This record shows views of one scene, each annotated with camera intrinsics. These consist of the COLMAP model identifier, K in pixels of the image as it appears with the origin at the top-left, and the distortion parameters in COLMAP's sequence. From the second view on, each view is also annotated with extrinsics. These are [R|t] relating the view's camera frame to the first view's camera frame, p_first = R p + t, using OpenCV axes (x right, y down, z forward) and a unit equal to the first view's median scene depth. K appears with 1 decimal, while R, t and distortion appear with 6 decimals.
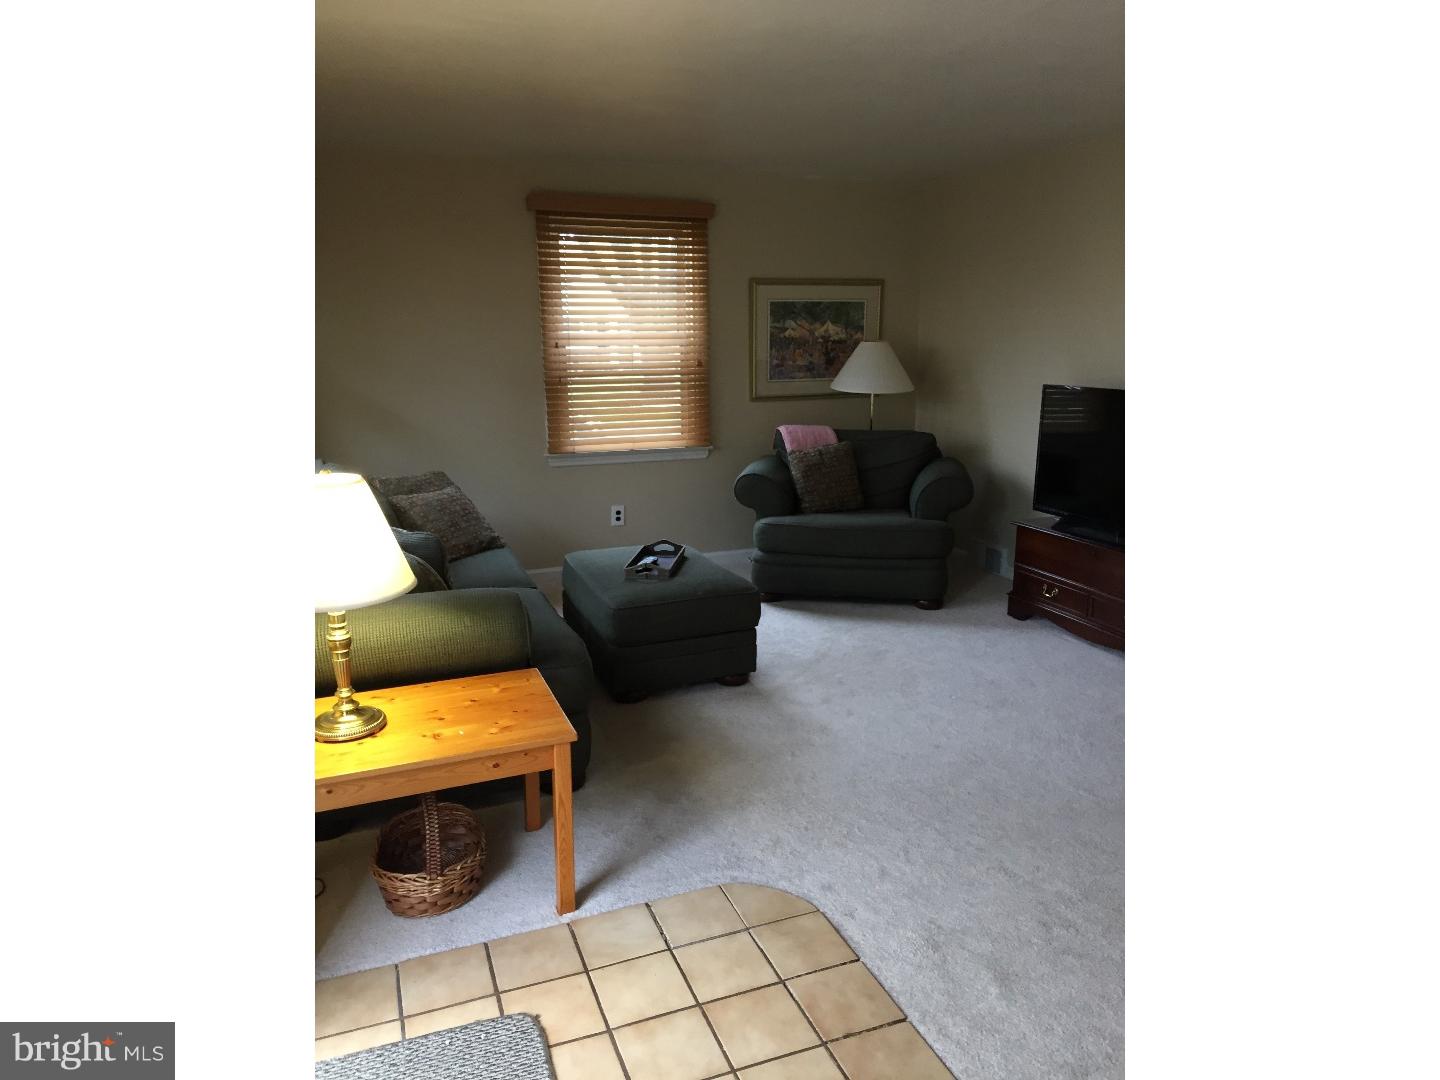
lens RADIAL K [[915.5, 0, 724.3], [0, 915.5, 540.5], [0, 0, 1]] dist [0.027092, -0.038277]
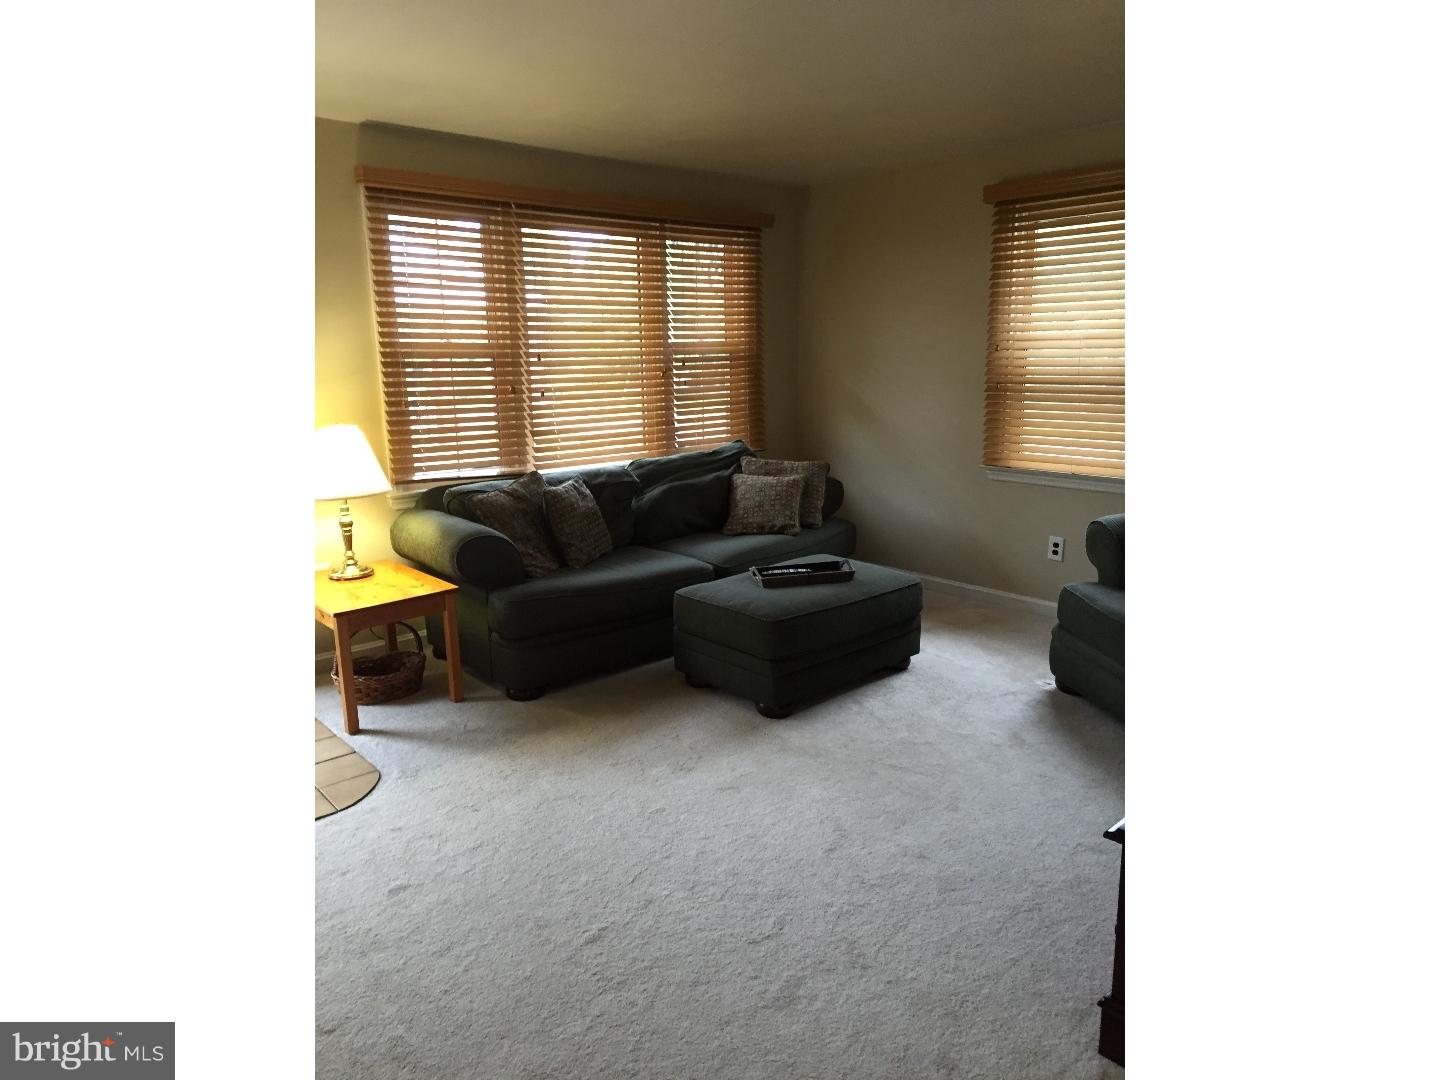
lens RADIAL K [[915.5, 0, 725.6], [0, 915.5, 542.4], [0, 0, 1]] dist [0.027092, -0.038277]
pose [[0.342926, 0.207638, -0.916127, 0.619876], [-0.197072, 0.969463, 0.145958, -0.107634], [0.918457, 0.130491, 0.373374, 0.446606]]
